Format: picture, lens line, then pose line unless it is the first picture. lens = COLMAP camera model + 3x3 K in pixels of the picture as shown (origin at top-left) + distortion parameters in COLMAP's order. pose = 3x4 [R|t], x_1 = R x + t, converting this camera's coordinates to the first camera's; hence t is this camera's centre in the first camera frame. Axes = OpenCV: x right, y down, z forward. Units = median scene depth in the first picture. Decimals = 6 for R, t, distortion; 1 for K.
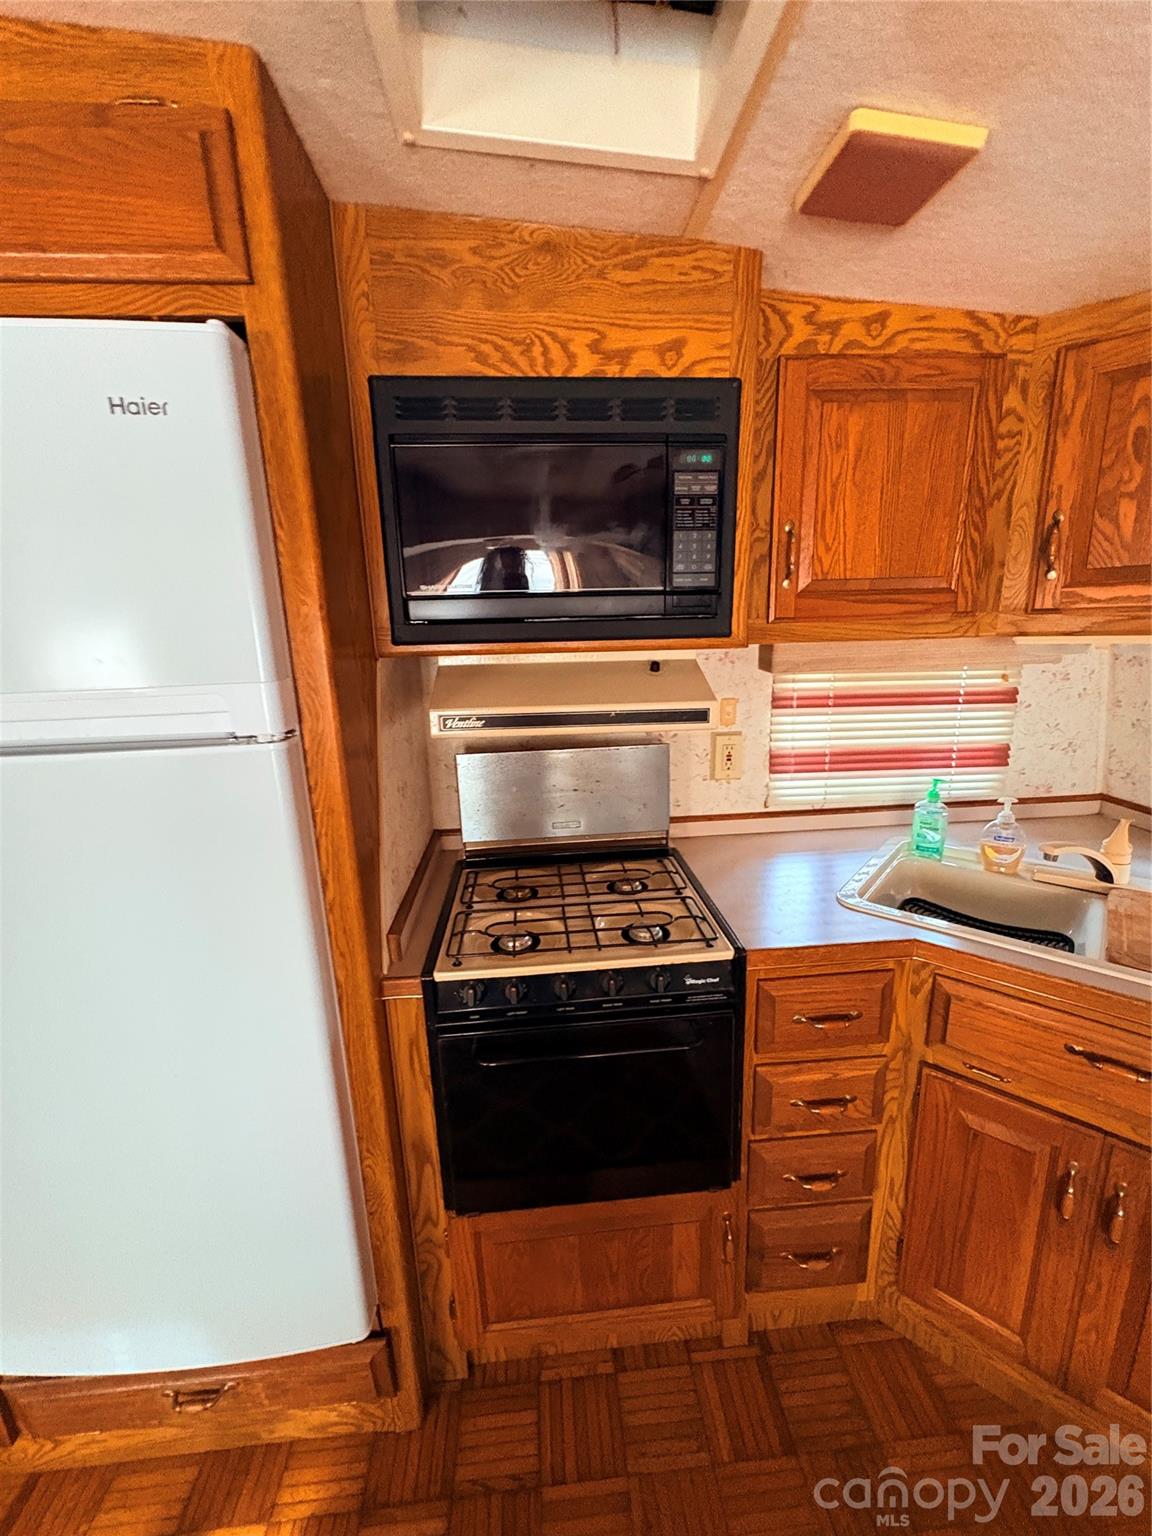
lens RADIAL K [[613.8, 0, 573.2], [0, 613.8, 767.9], [0, 0, 1]] dist [0.001251, -0.000163]
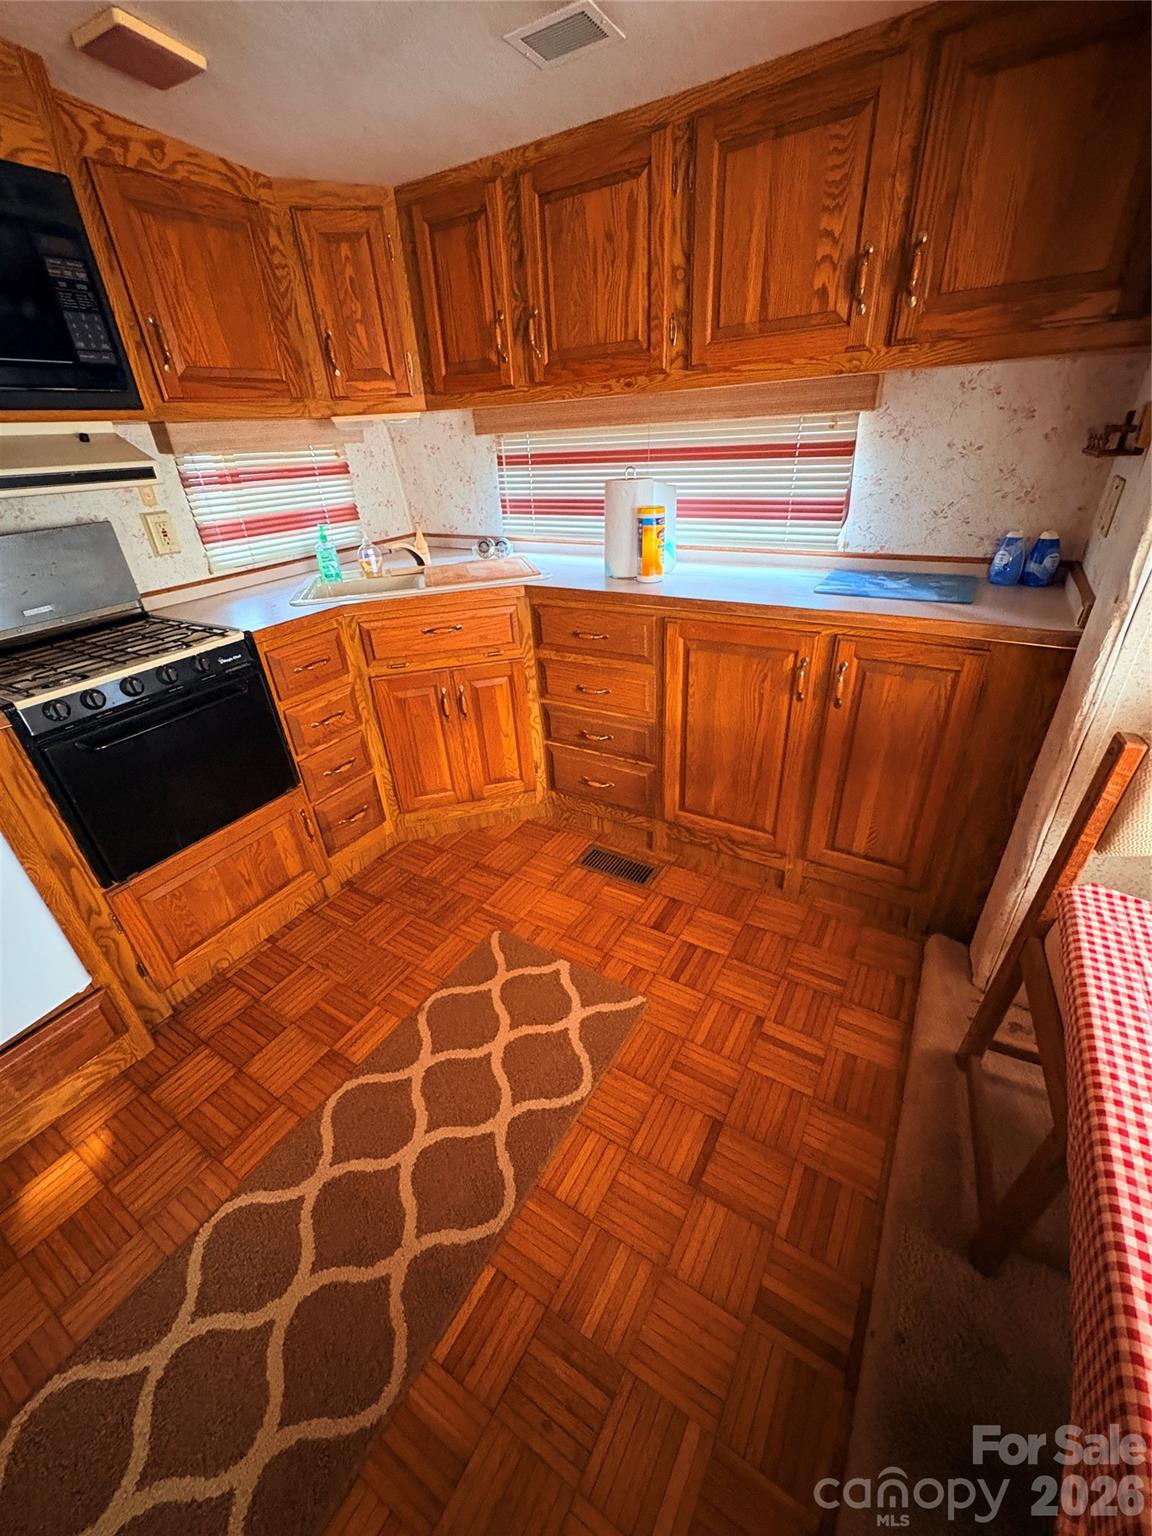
lens RADIAL K [[613.8, 0, 573.2], [0, 613.8, 767.9], [0, 0, 1]] dist [0.001251, -0.000163]
pose [[0.591294, -0.393401, 0.703994, -0.429032], [0.222028, 0.918624, 0.326854, 0.266676], [-0.775290, -0.036960, 0.630523, -0.576109]]
